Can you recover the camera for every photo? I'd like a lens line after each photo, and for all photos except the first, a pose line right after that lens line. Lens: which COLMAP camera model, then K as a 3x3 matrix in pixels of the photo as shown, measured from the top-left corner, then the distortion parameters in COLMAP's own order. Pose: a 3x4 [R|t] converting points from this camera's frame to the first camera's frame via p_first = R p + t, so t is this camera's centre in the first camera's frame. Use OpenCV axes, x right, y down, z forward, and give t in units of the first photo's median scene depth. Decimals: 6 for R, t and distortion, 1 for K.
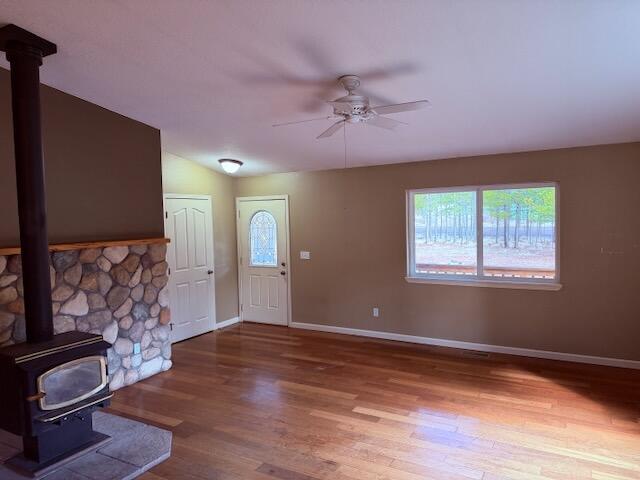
lens RADIAL K [[449.4, 0, 320.6], [0, 449.4, 237.4], [0, 0, 1]] dist [0.110396, -0.120076]
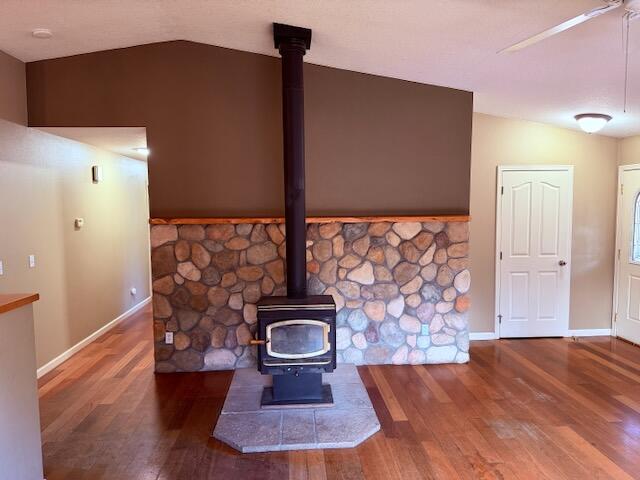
lens RADIAL K [[449.4, 0, 320.6], [0, 449.4, 237.4], [0, 0, 1]] dist [0.110396, -0.120076]
pose [[0.558679, 0.077300, -0.825774, 0.251347], [-0.042399, 0.997007, 0.064644, -0.002455], [0.828300, -0.001103, 0.560284, 0.292940]]
